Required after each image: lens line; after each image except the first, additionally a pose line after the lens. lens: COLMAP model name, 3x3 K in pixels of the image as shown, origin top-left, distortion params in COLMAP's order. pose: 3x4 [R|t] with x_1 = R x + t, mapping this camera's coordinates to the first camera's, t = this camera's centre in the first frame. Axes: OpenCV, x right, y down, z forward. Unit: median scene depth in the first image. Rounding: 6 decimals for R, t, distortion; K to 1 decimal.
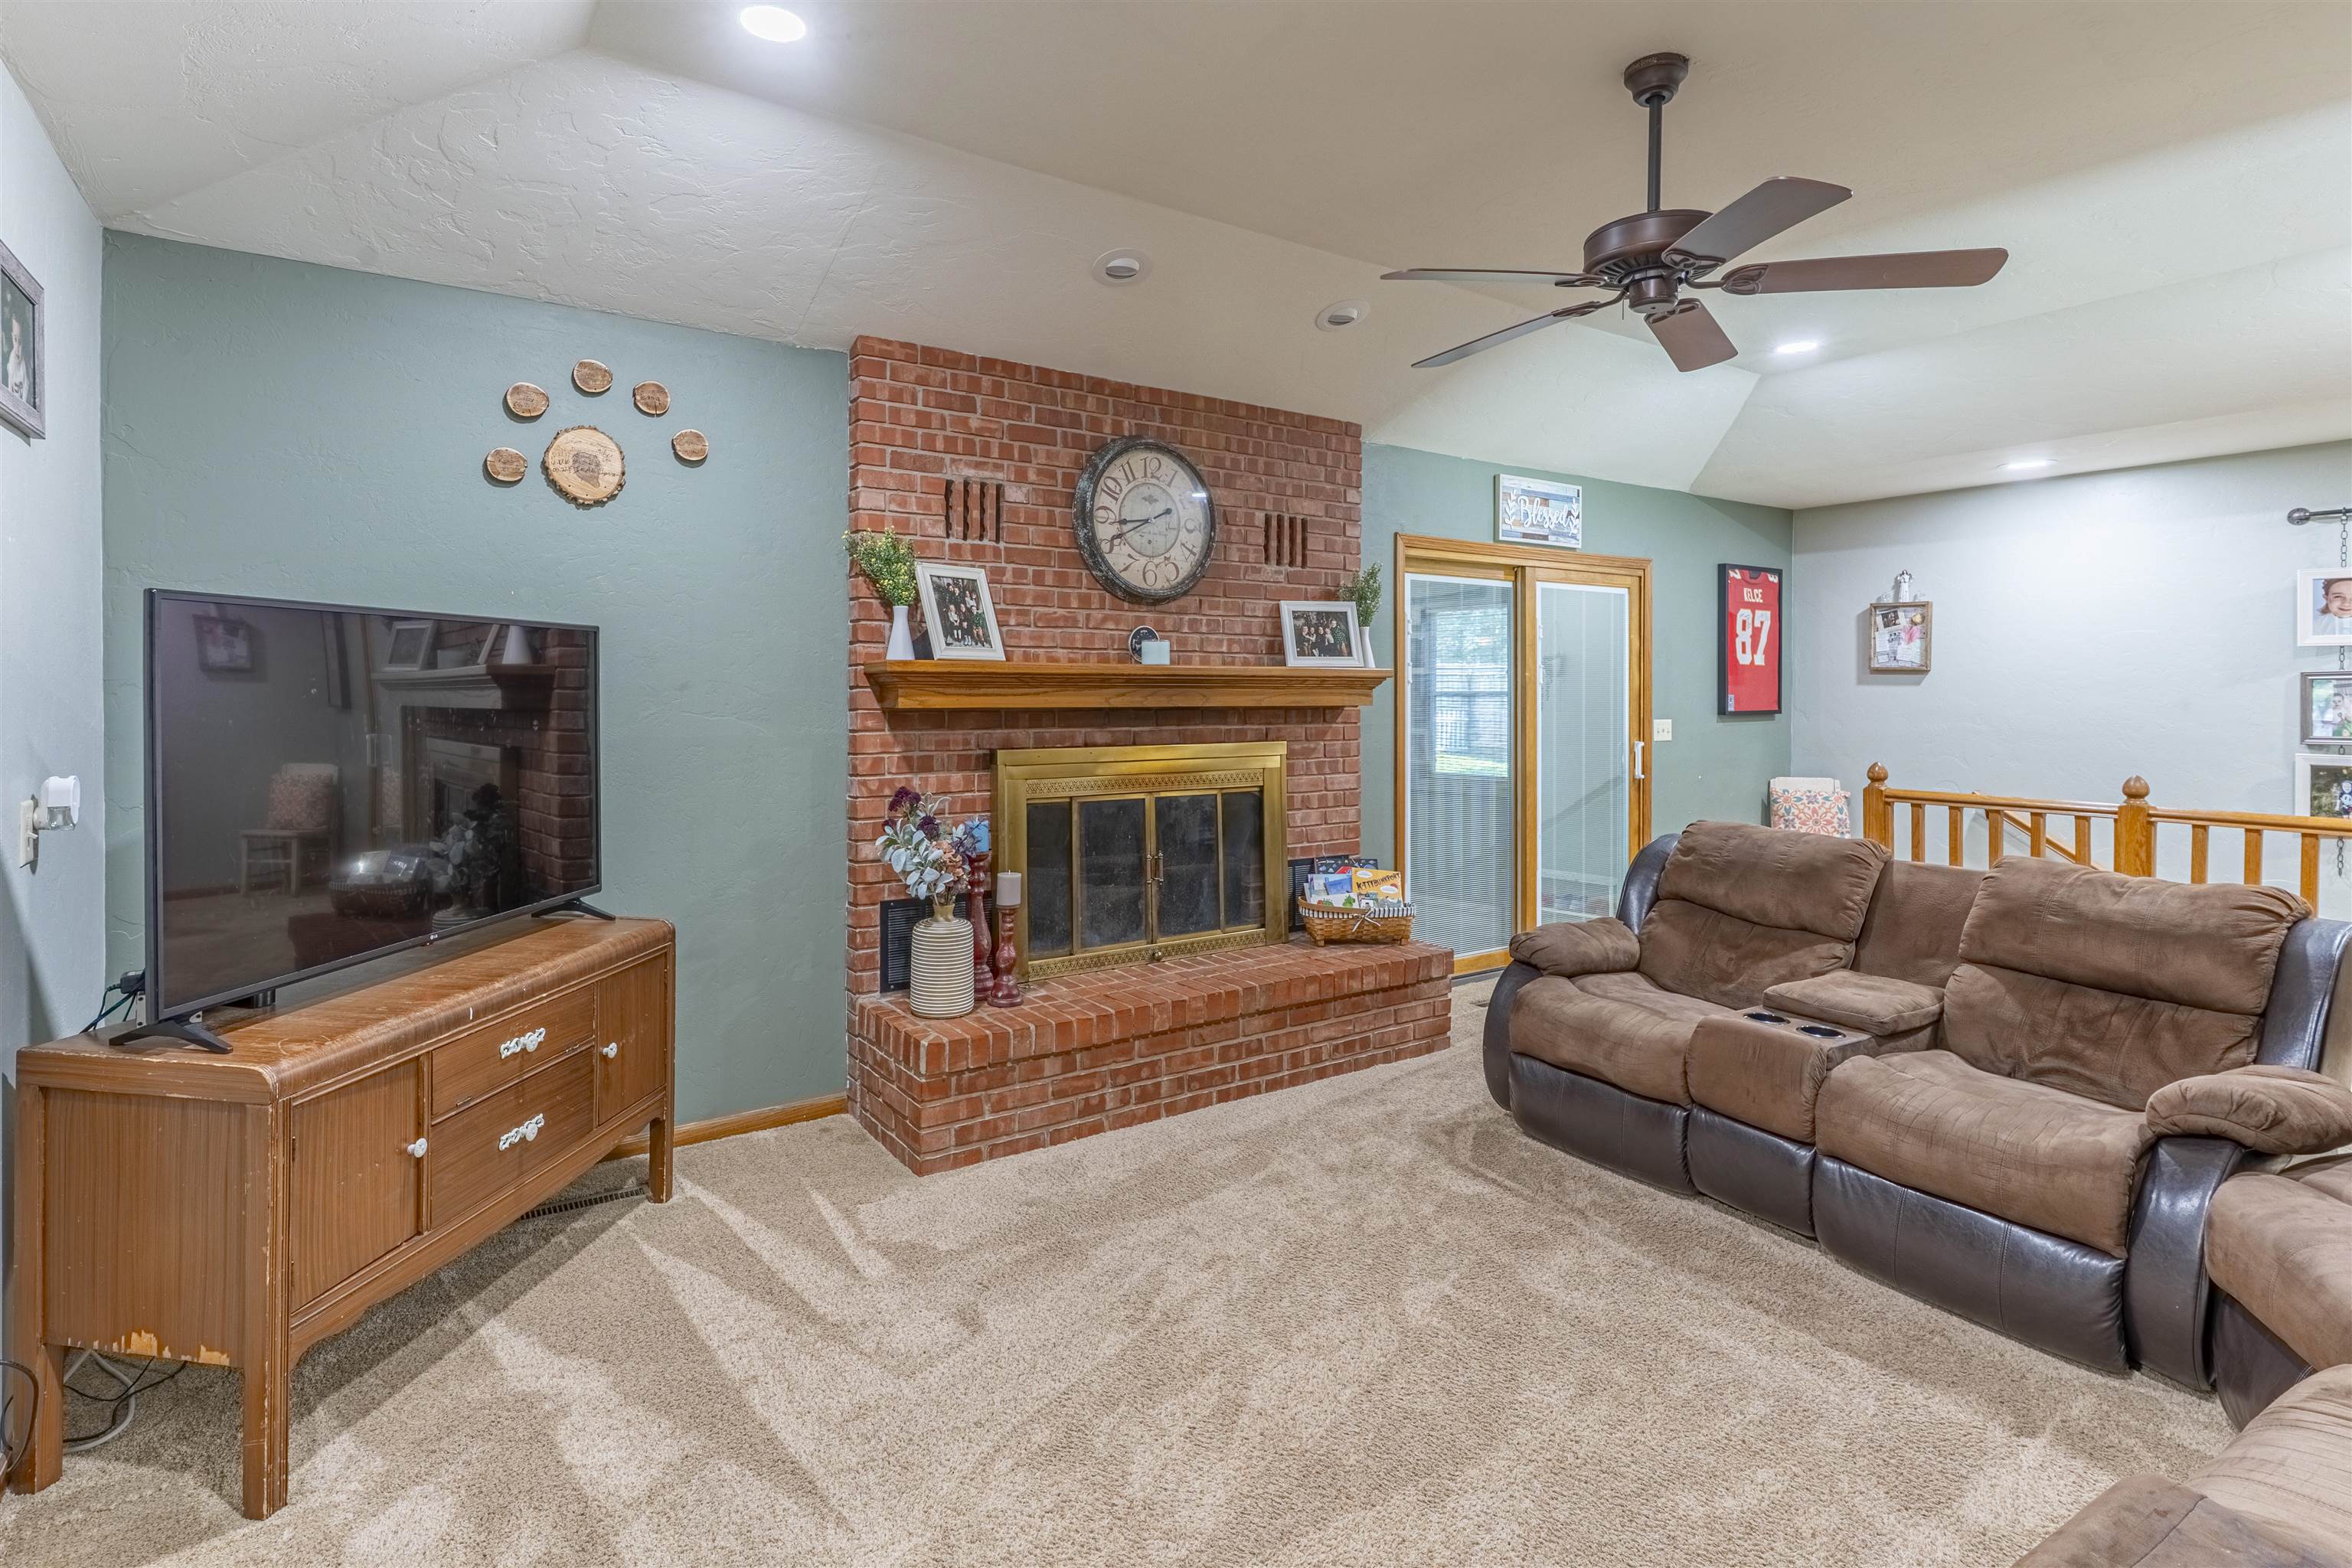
lens RADIAL K [[1147.3, 0, 1179.5], [0, 1147.3, 686.6], [0, 0, 1]] dist [-0.003094, 0.000155]
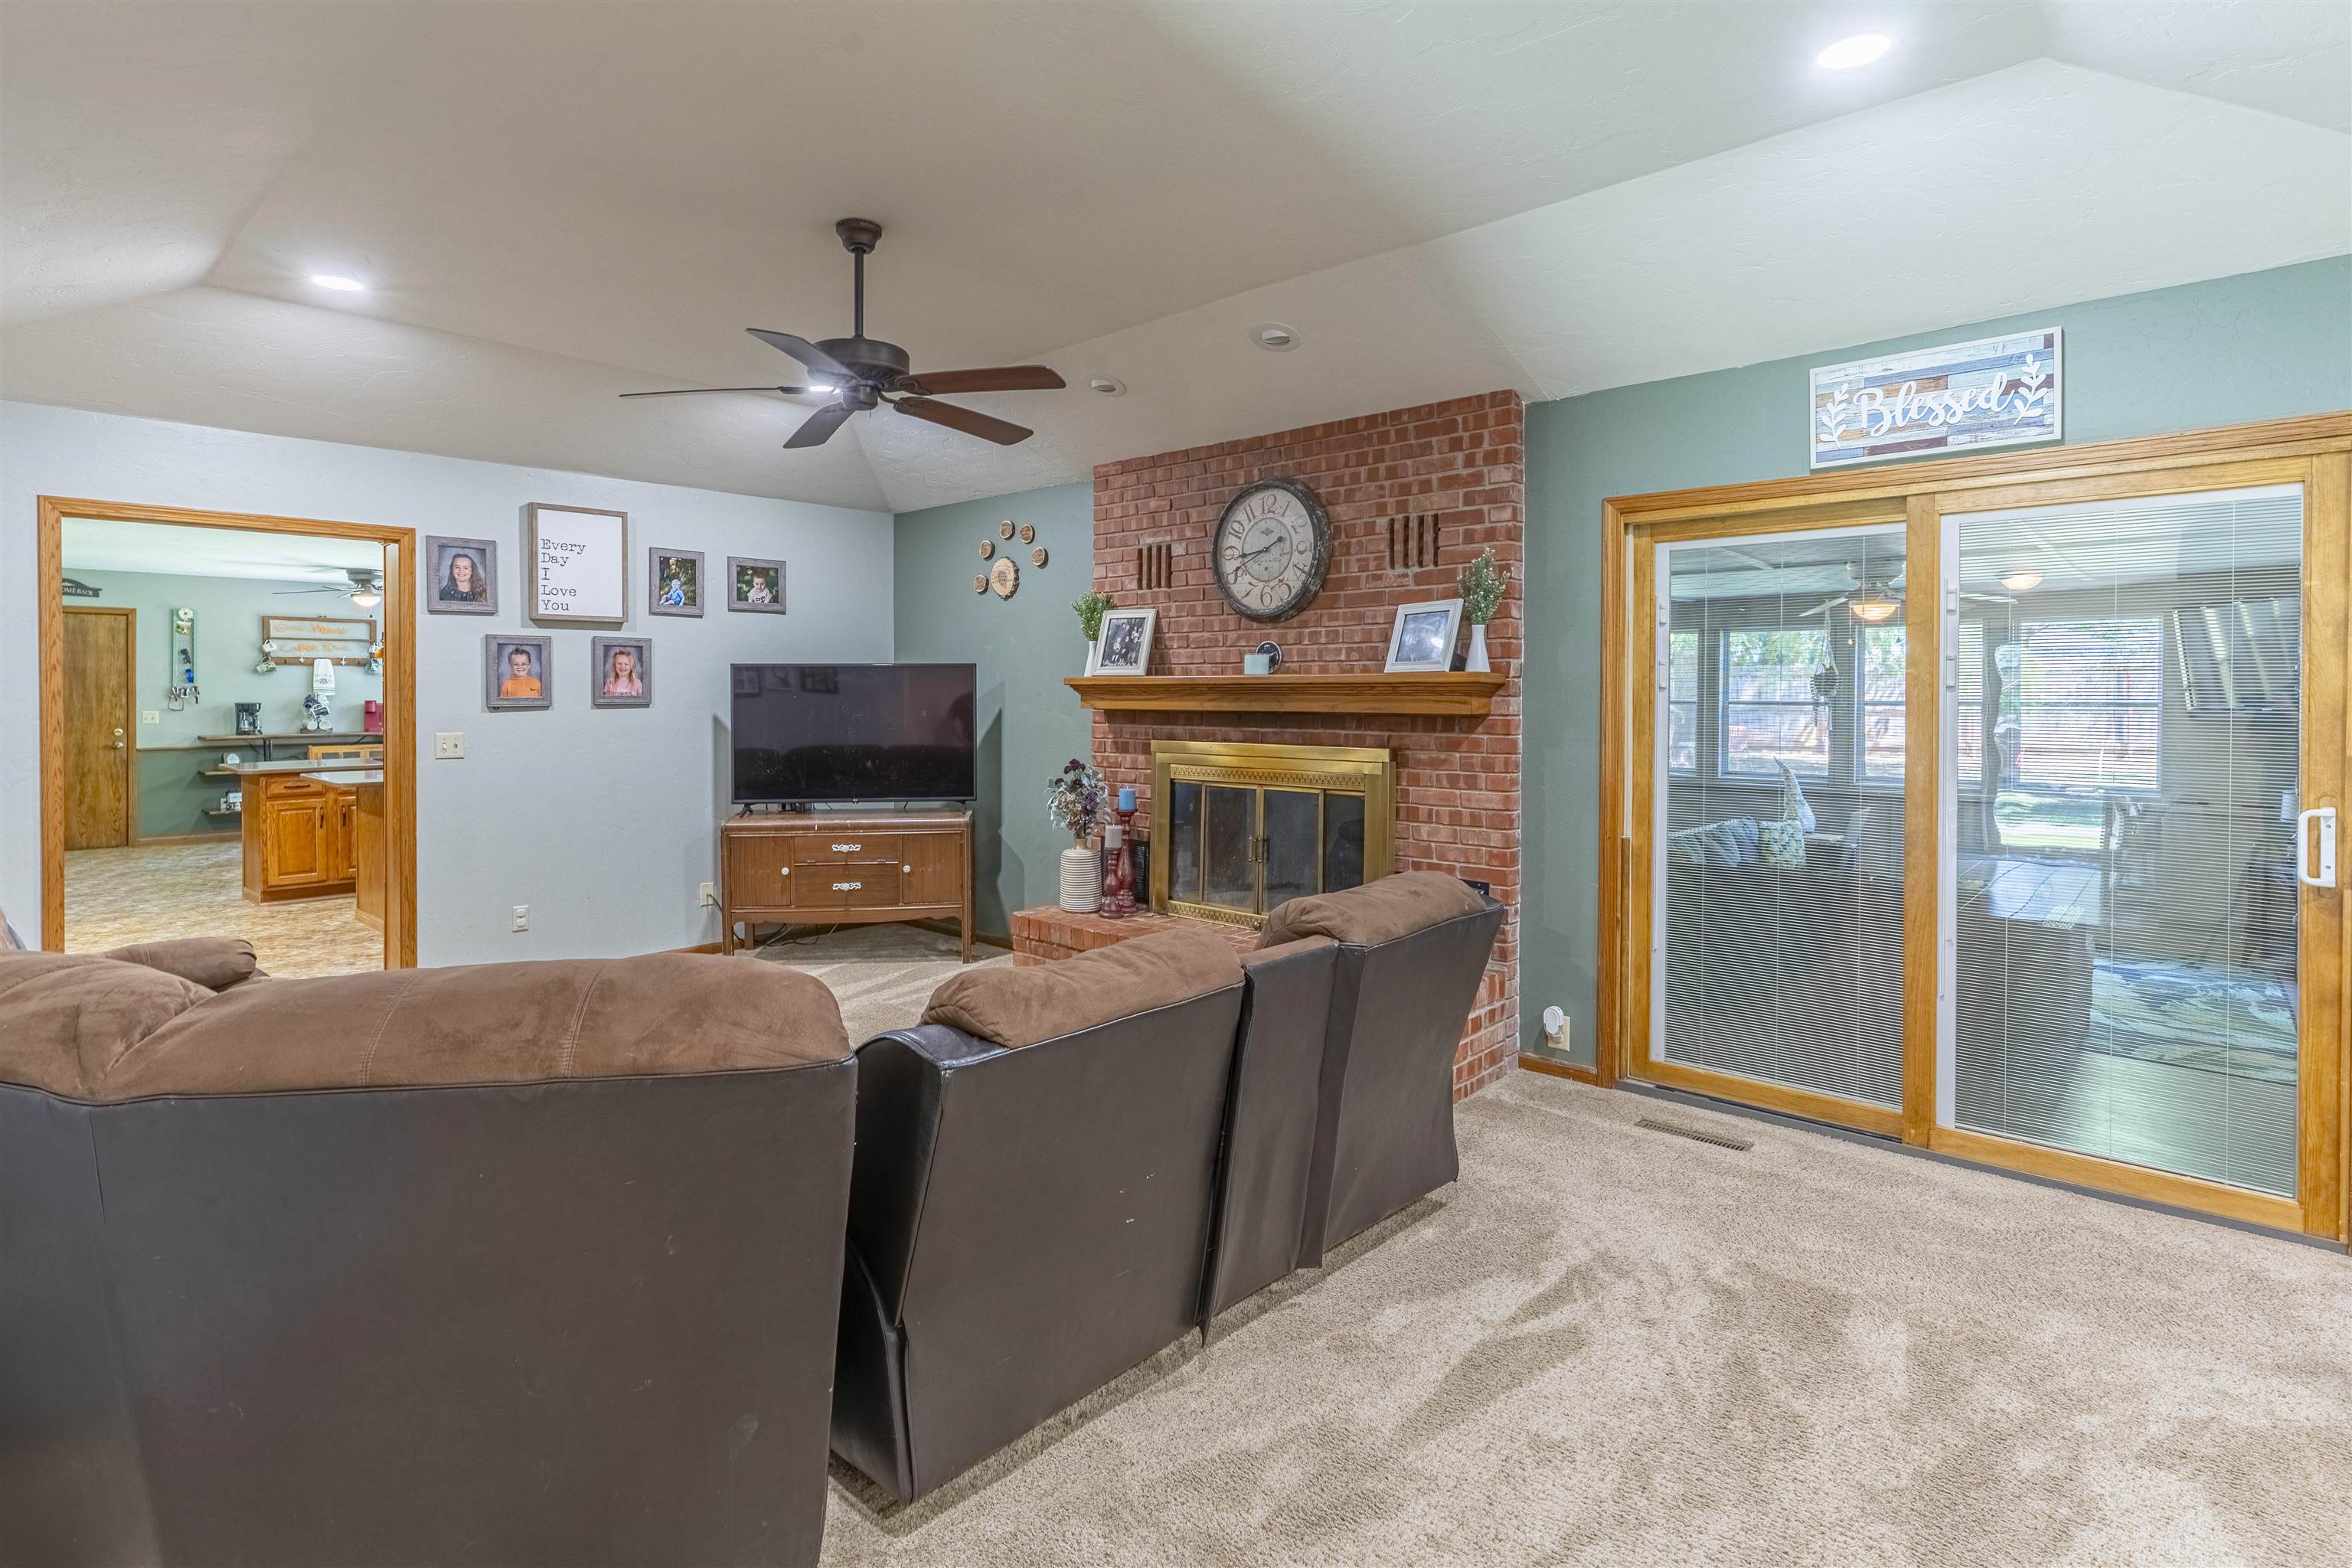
lens RADIAL K [[1147.3, 0, 1139.4], [0, 1147.3, 701.9], [0, 0, 1]] dist [-0.003094, 0.000155]
pose [[0.233923, 0.003602, -0.972248, 1.063010], [0.002893, 0.999986, 0.004401, 0.002737], [0.972251, -0.003842, 0.233909, 0.600719]]
